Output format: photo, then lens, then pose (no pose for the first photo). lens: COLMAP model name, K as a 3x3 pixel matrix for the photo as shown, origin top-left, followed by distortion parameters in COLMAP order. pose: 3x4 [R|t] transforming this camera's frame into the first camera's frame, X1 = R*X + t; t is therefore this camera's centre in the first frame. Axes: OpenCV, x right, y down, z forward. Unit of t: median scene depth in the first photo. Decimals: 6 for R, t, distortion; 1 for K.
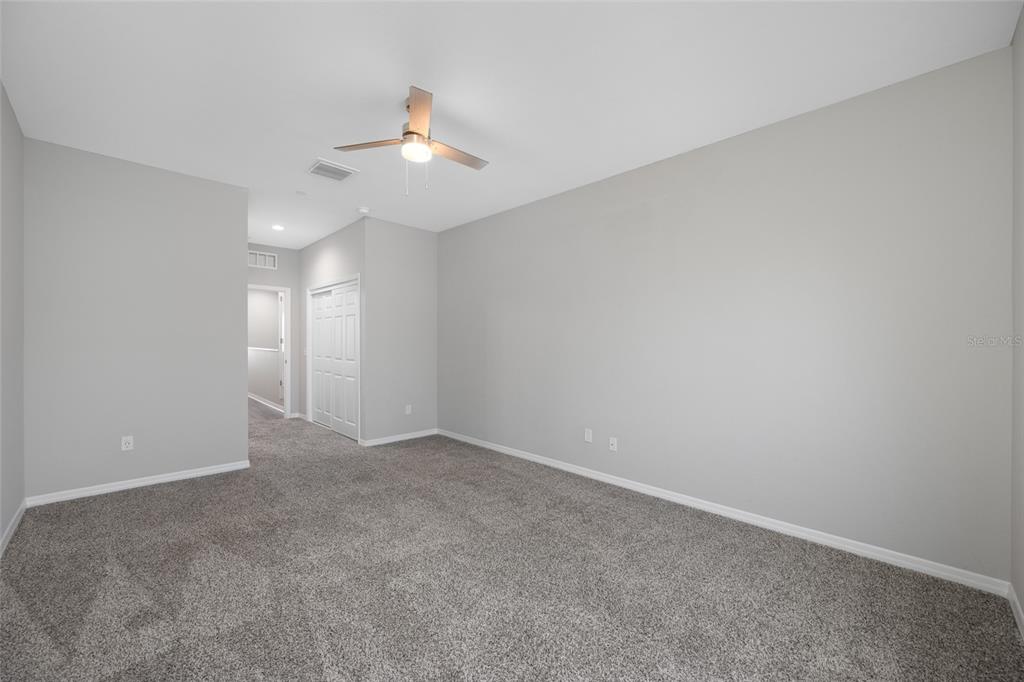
lens RADIAL K [[403.6, 0, 512.9], [0, 403.6, 340.5], [0, 0, 1]] dist [0.001203, 0.000478]
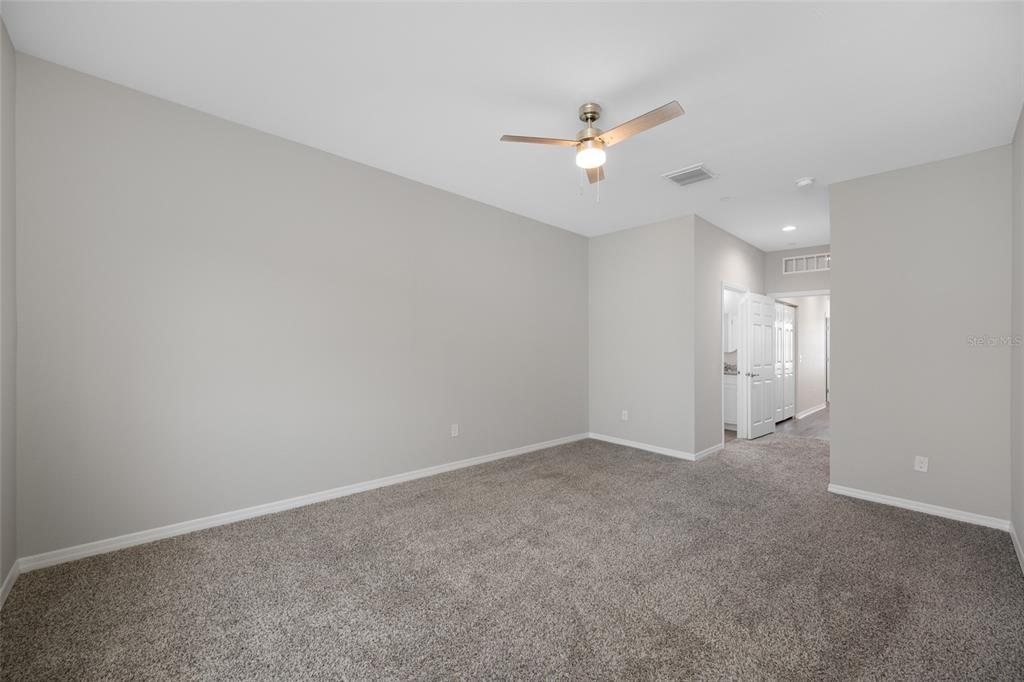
lens RADIAL K [[403.6, 0, 512.9], [0, 403.6, 342.6], [0, 0, 1]] dist [0.001203, 0.000478]
pose [[-0.022454, -0.016111, -0.999618, 0.612917], [-0.021898, 0.999638, -0.015620, 0.019701], [0.999508, 0.021539, -0.022799, 0.668623]]
